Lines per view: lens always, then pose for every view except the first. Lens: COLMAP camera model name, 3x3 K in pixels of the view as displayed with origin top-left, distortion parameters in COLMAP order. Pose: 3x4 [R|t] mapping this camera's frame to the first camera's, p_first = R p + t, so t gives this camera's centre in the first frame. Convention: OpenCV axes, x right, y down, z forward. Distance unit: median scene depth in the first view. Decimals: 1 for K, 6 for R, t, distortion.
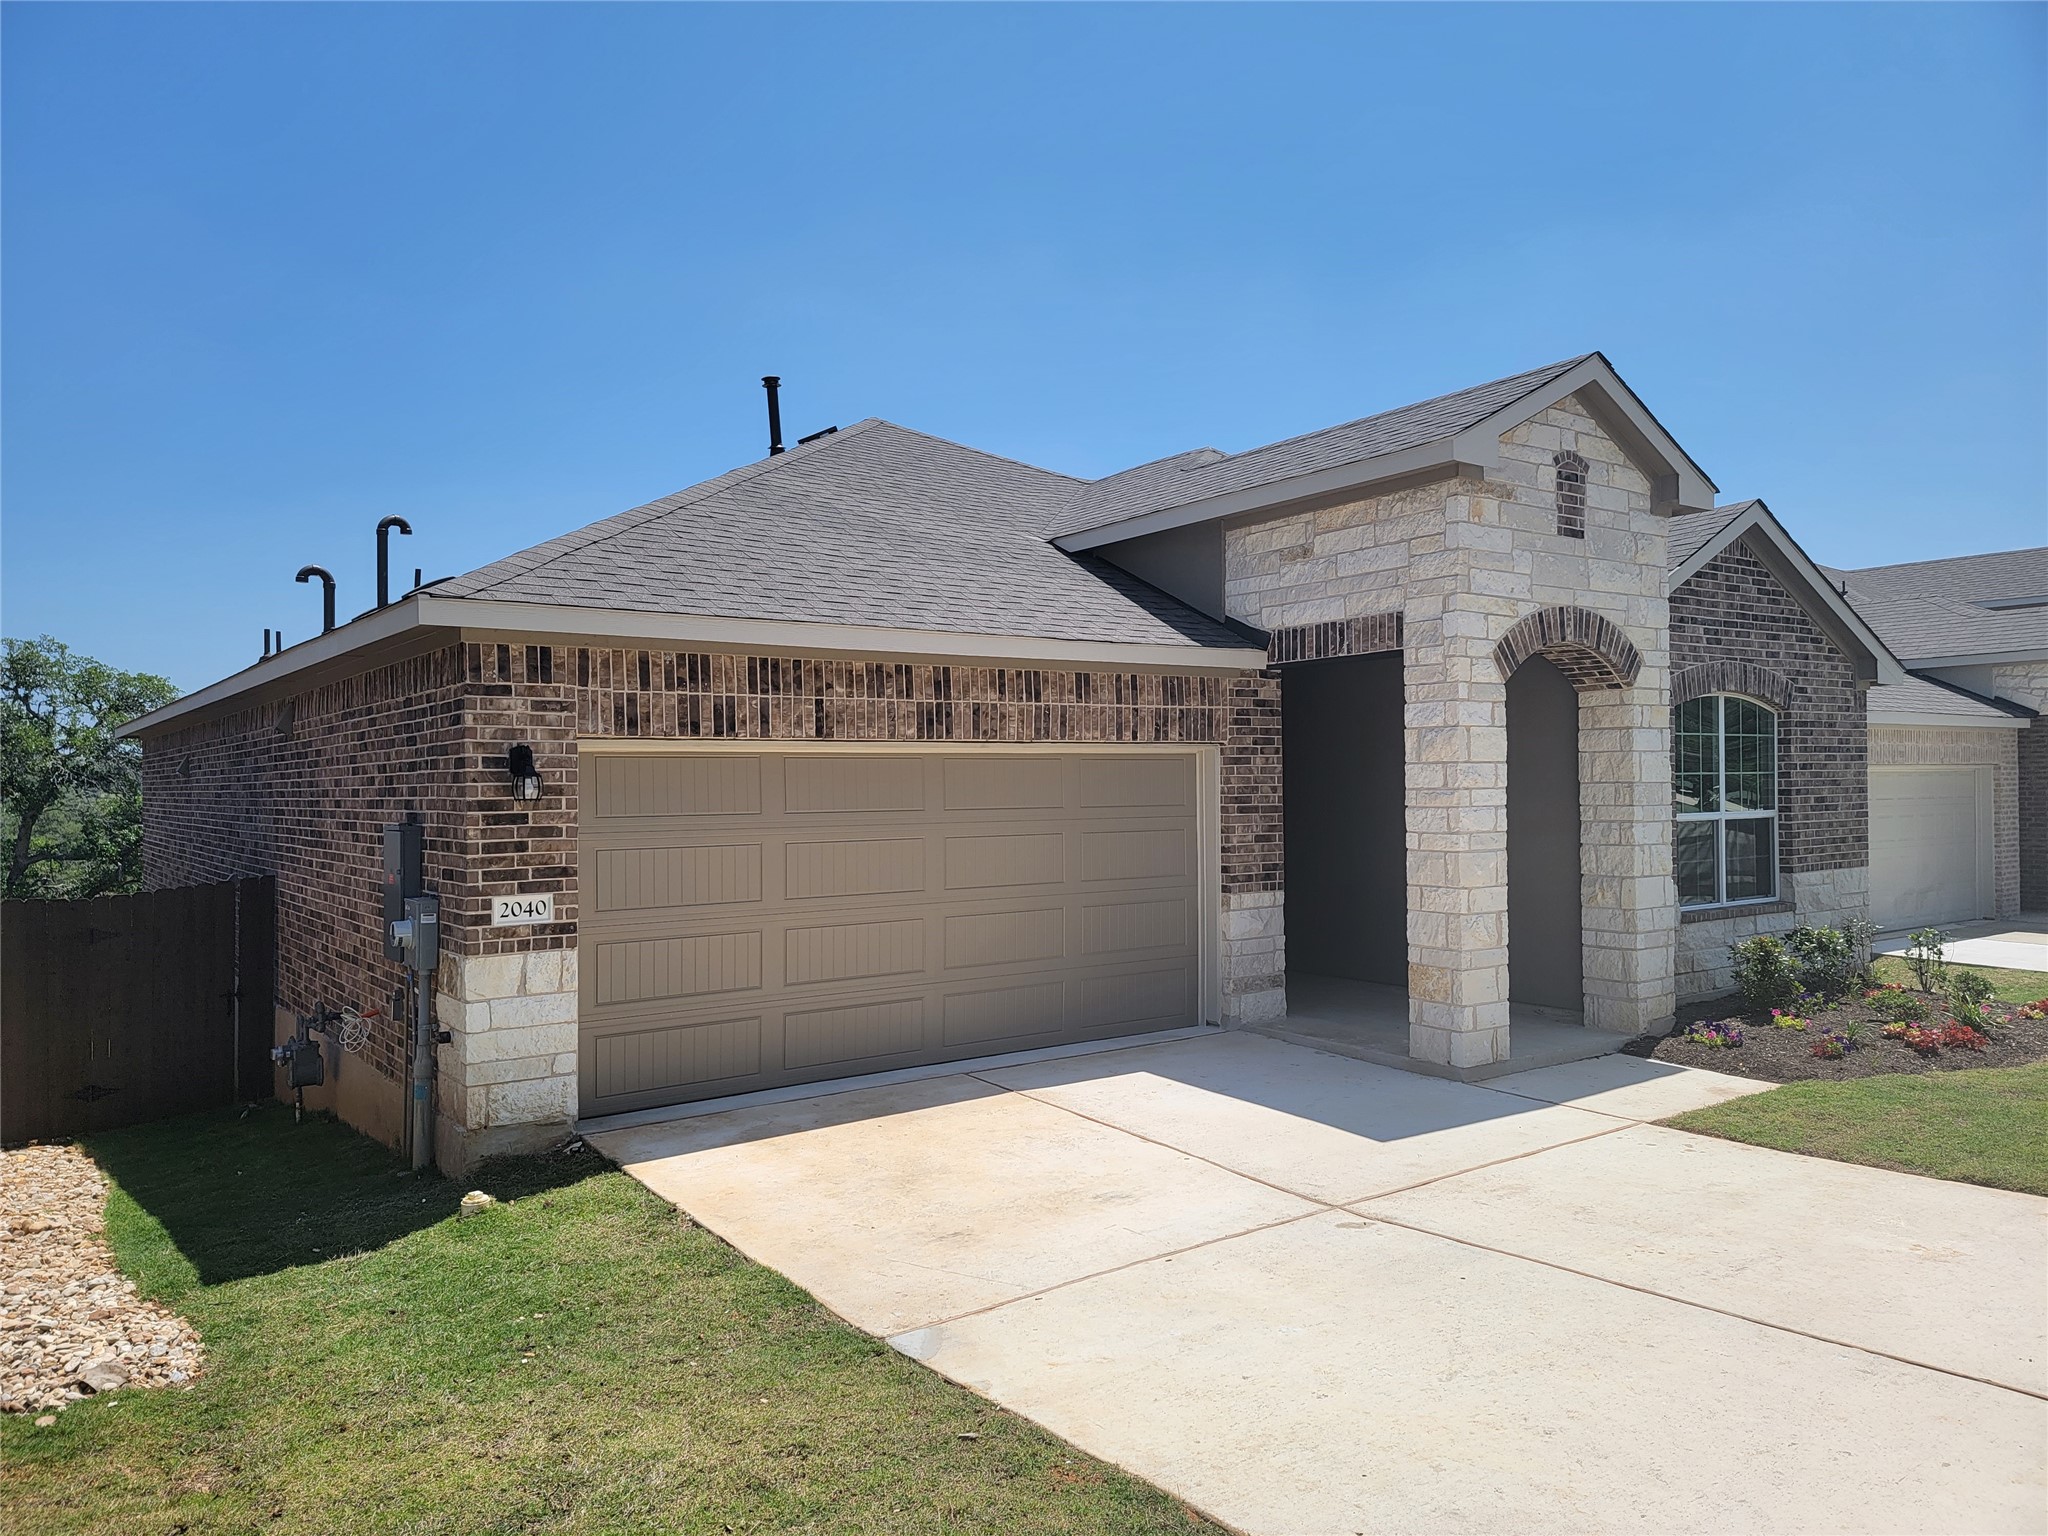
lens RADIAL K [[1436.0, 0, 1014.9], [0, 1436.0, 796.4], [0, 0, 1]] dist [0.081978, -0.060881]
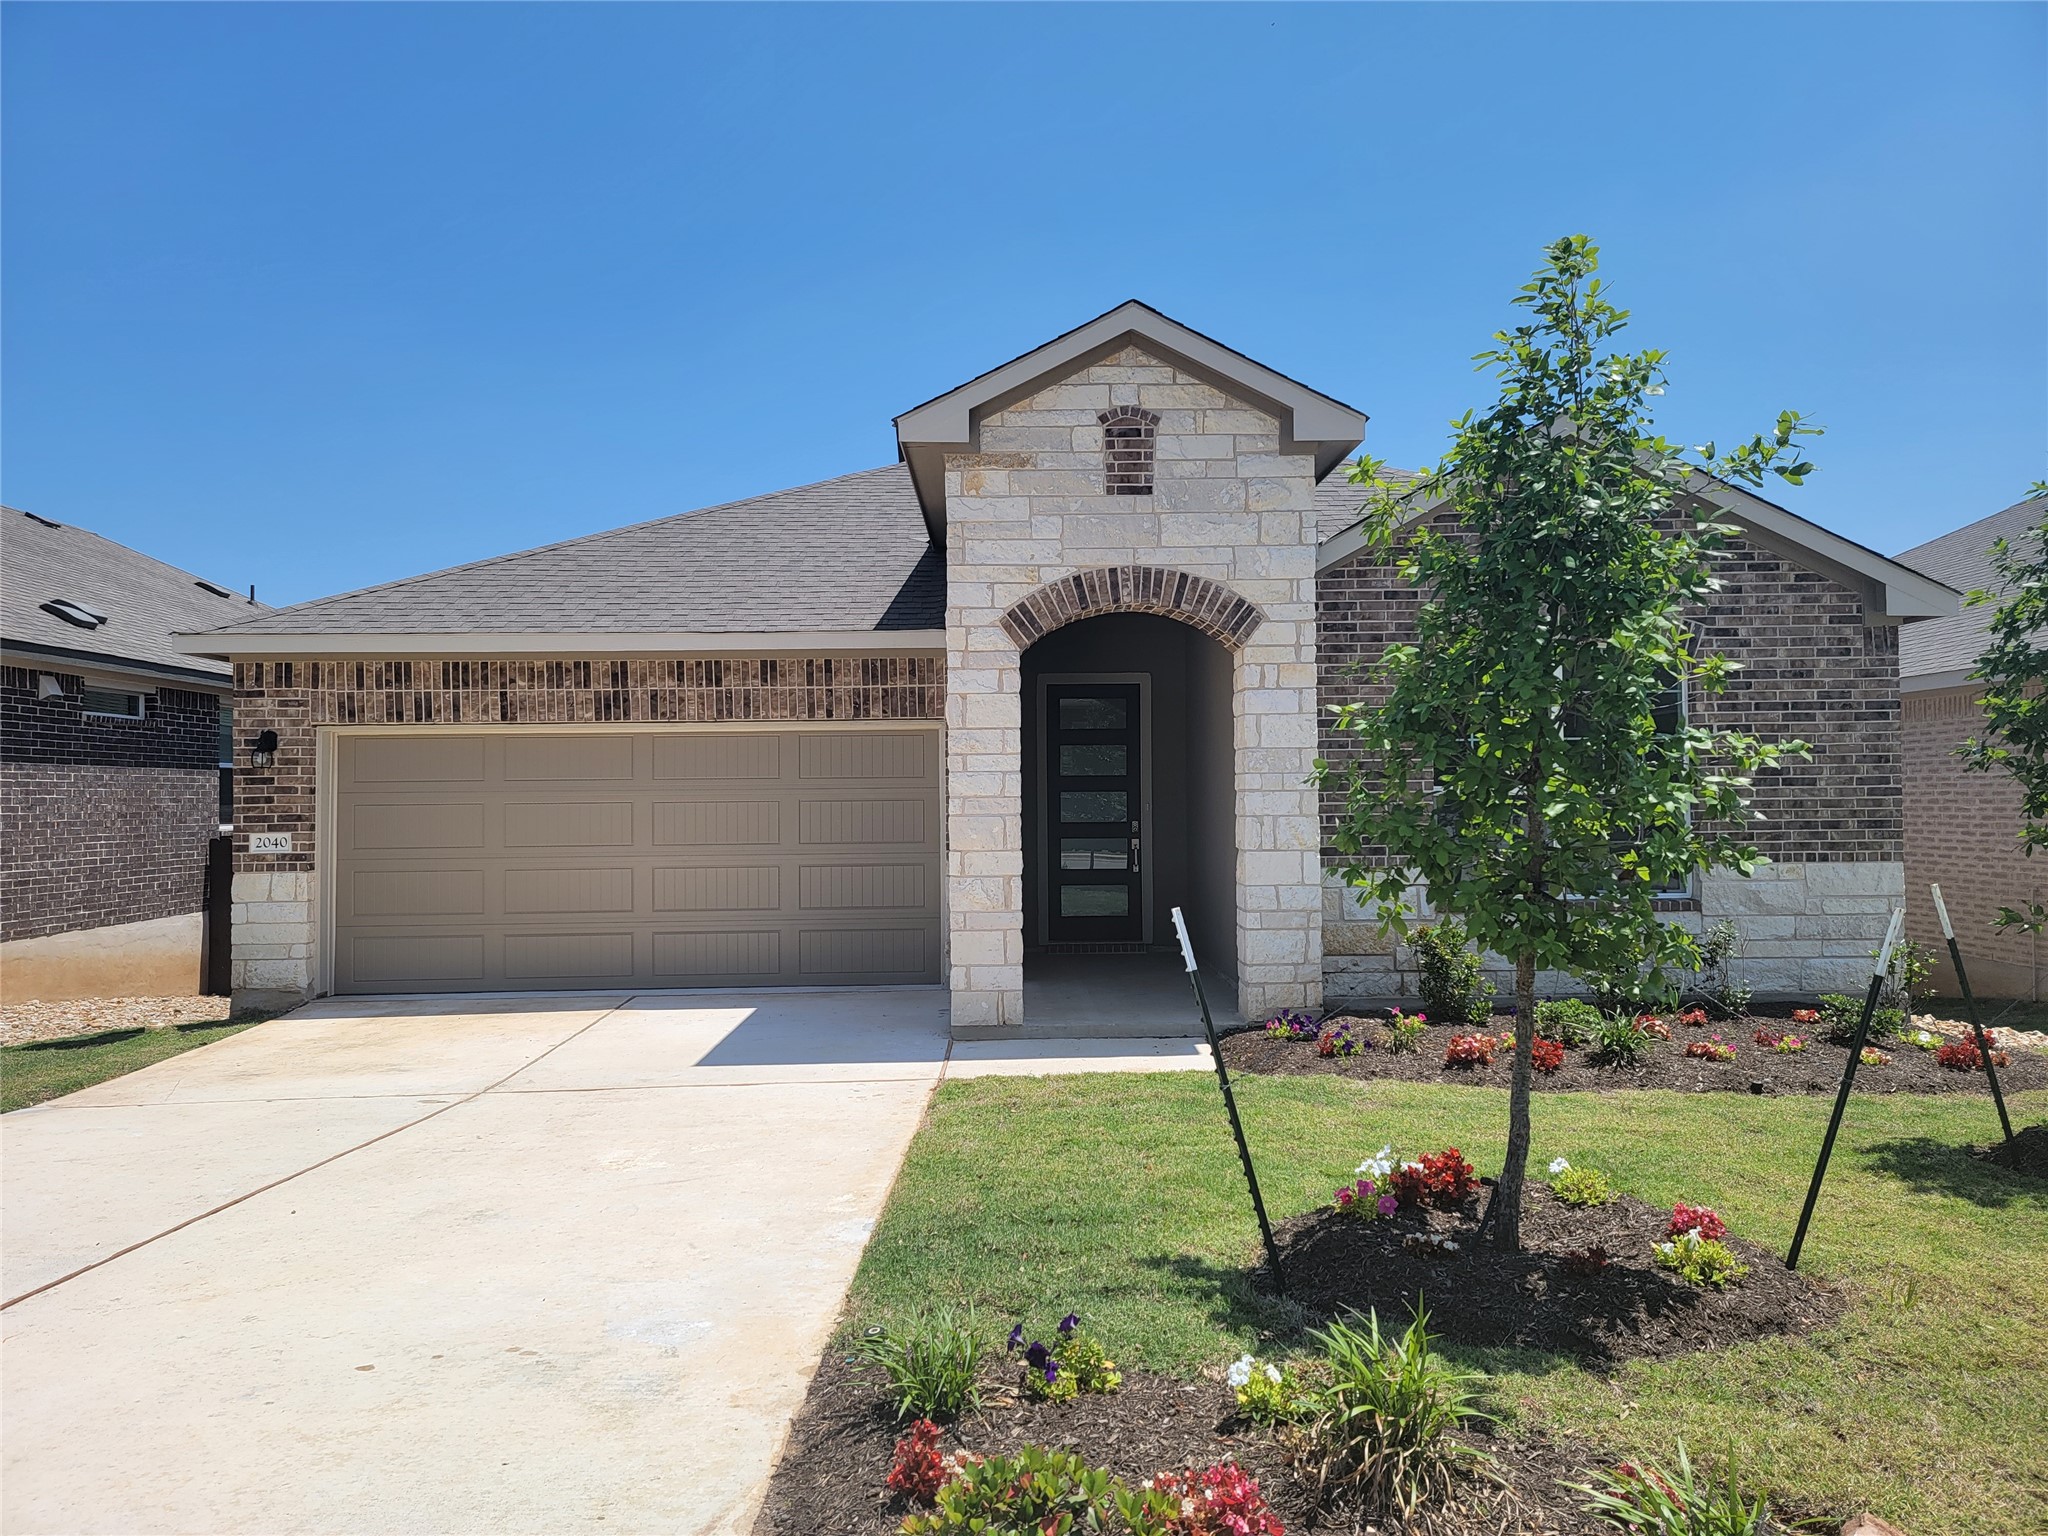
lens RADIAL K [[1436.0, 0, 1014.9], [0, 1436.0, 796.4], [0, 0, 1]] dist [0.081978, -0.060881]
pose [[0.819350, 0.002053, -0.573291, 0.911199], [-0.002891, 0.999996, -0.000551, 0.024101], [0.573287, 0.002109, 0.819352, 0.179813]]
